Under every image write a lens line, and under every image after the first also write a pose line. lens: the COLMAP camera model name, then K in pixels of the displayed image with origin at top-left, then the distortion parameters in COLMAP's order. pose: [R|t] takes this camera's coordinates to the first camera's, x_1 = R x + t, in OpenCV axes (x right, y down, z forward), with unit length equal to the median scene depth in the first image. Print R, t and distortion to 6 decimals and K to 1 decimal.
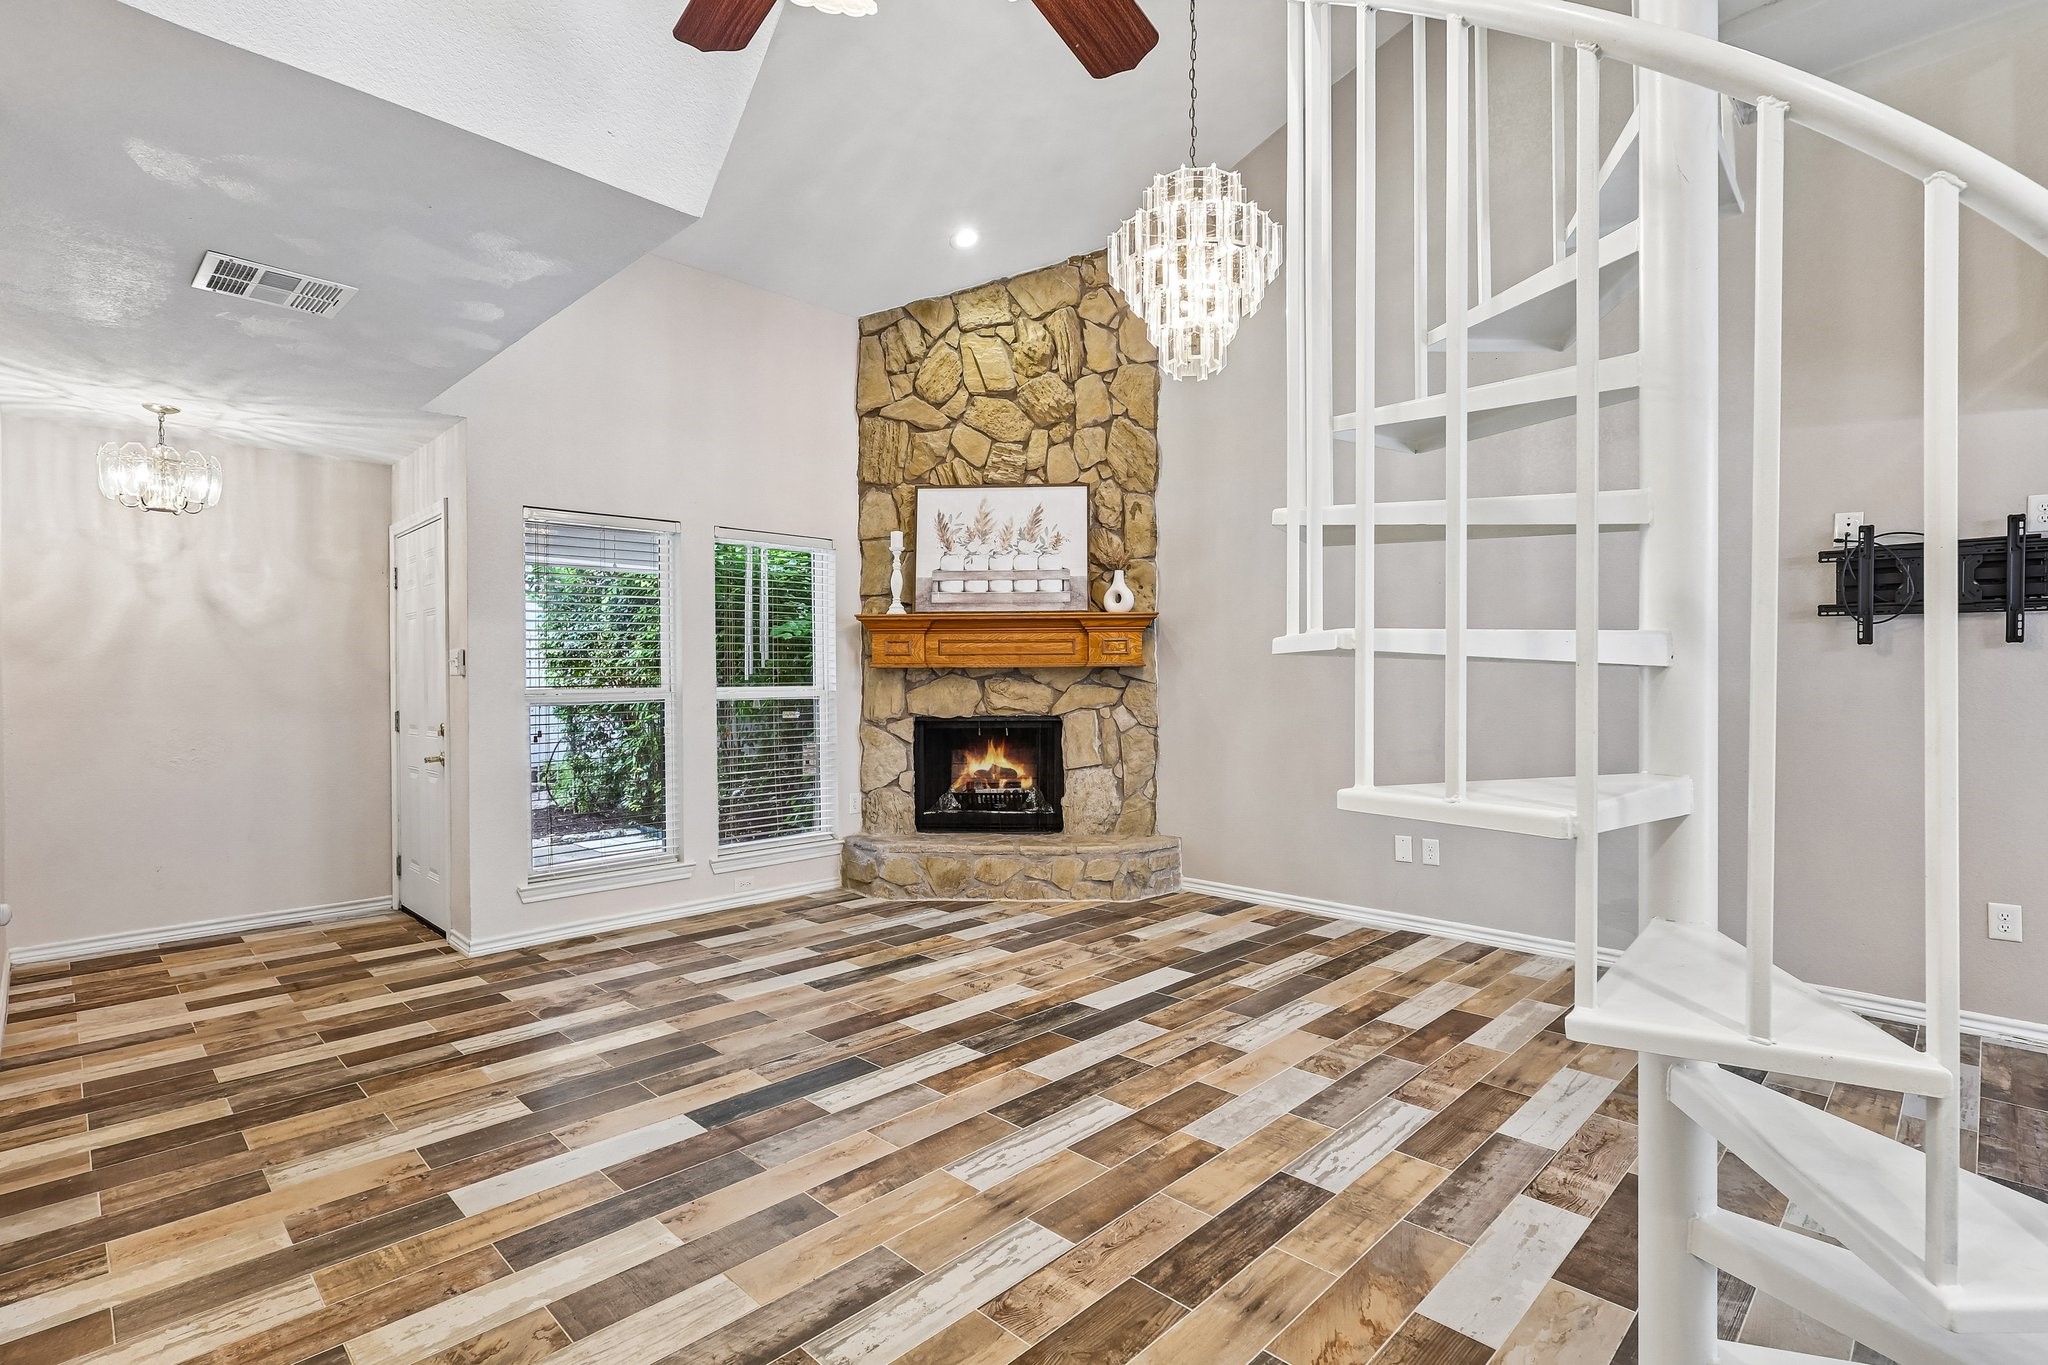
lens RADIAL K [[975.4, 0, 1010.9], [0, 975.4, 684.9], [0, 0, 1]] dist [-0.001008, -0.000300]
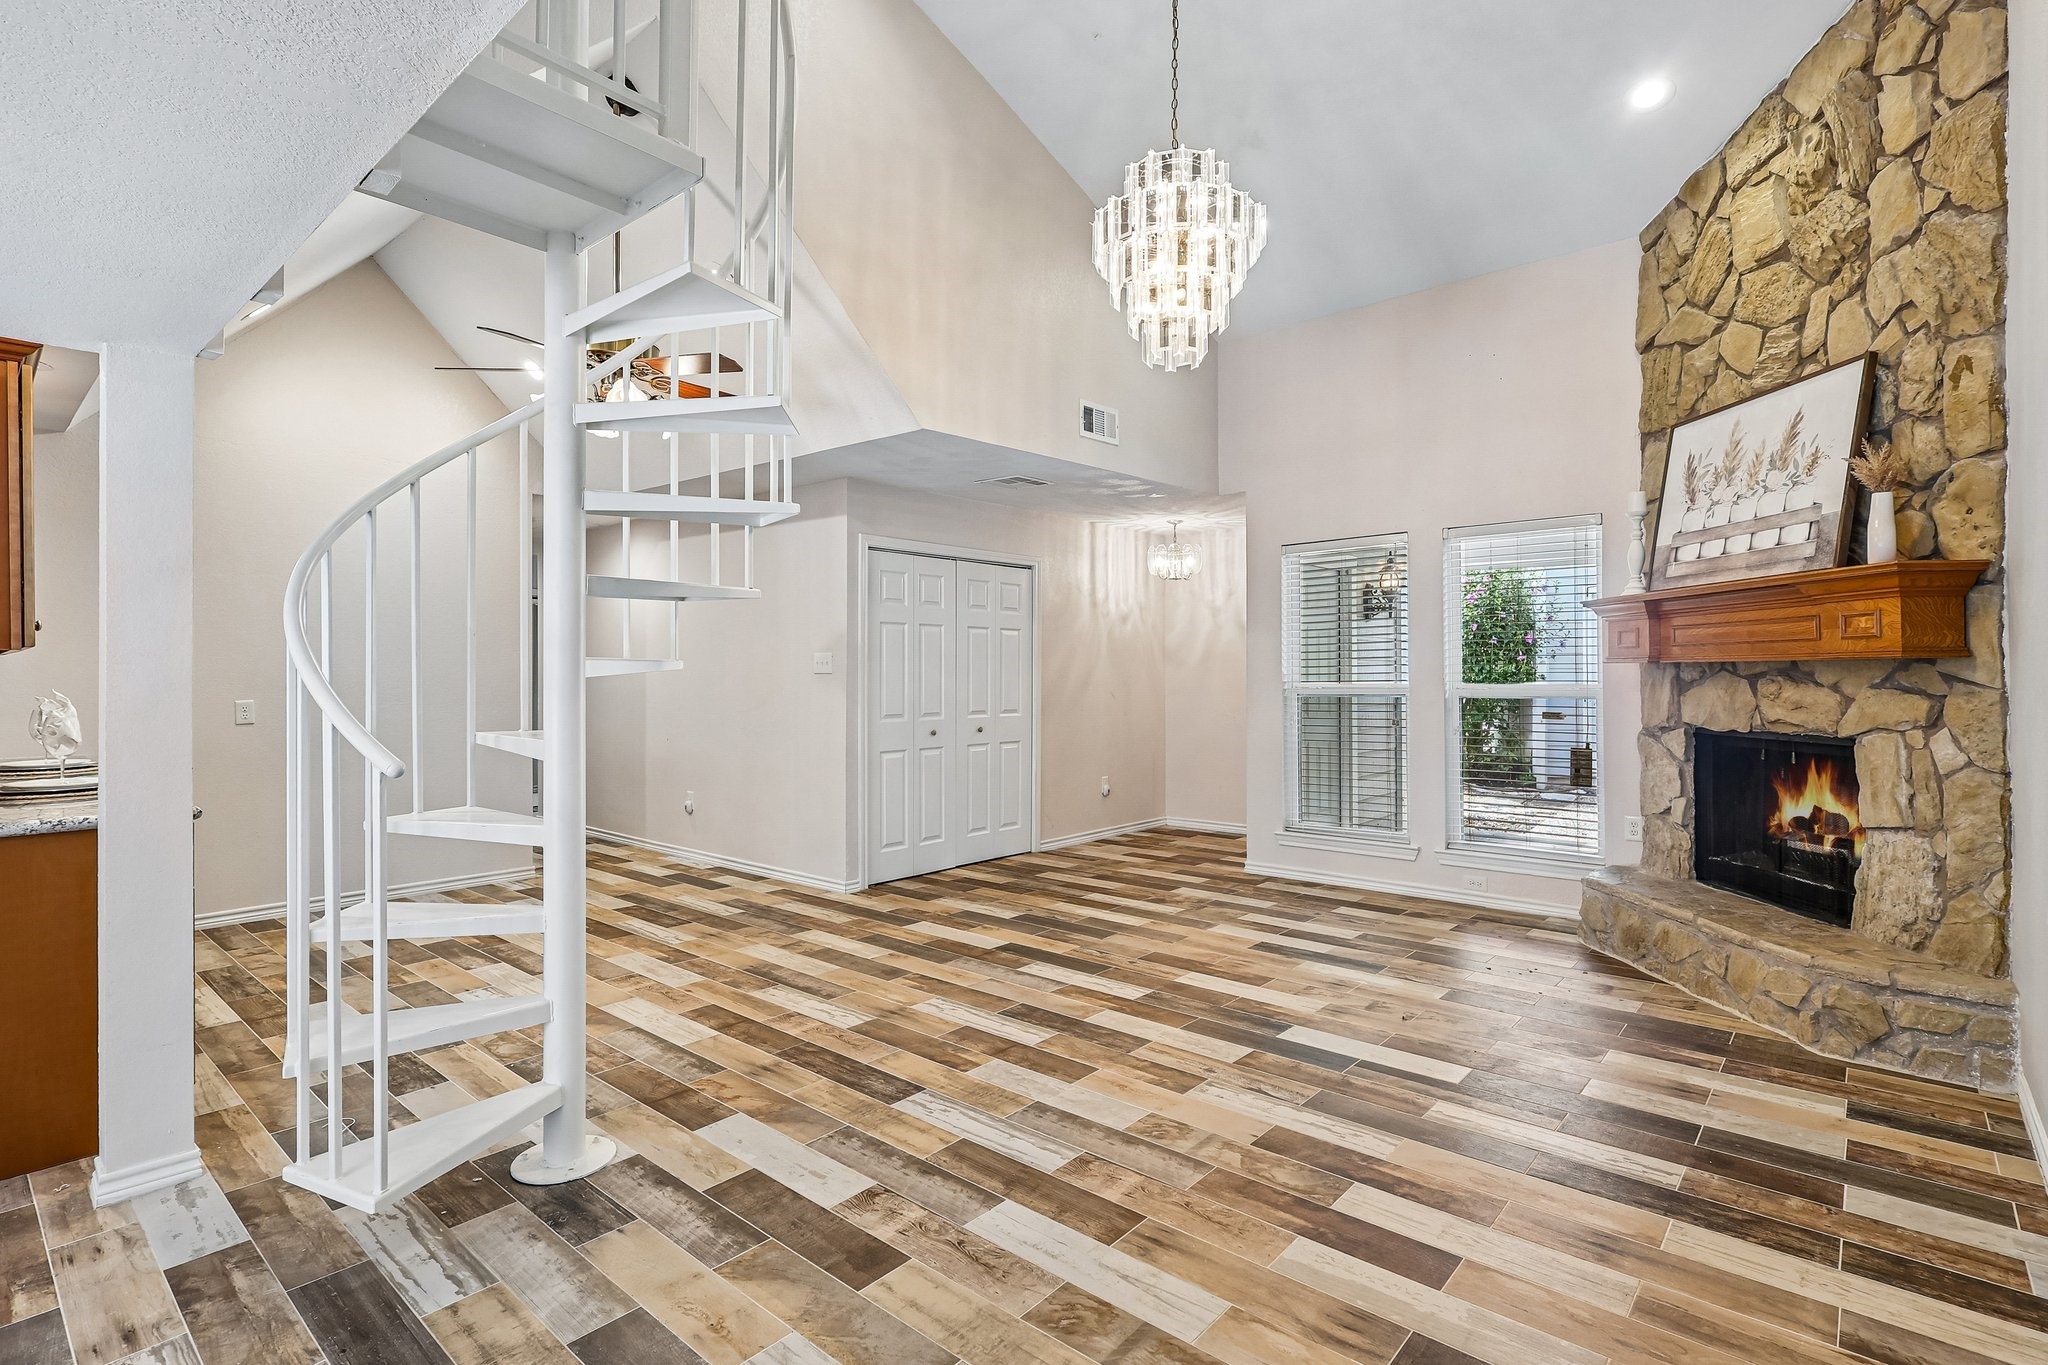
lens RADIAL K [[975.4, 0, 1020.7], [0, 975.4, 670.3], [0, 0, 1]] dist [-0.001008, -0.000300]
pose [[0.068154, 0.000504, -0.997675, 0.840927], [-0.003805, 0.999993, 0.000245, -0.013068], [0.997668, 0.003779, 0.068155, 0.579515]]
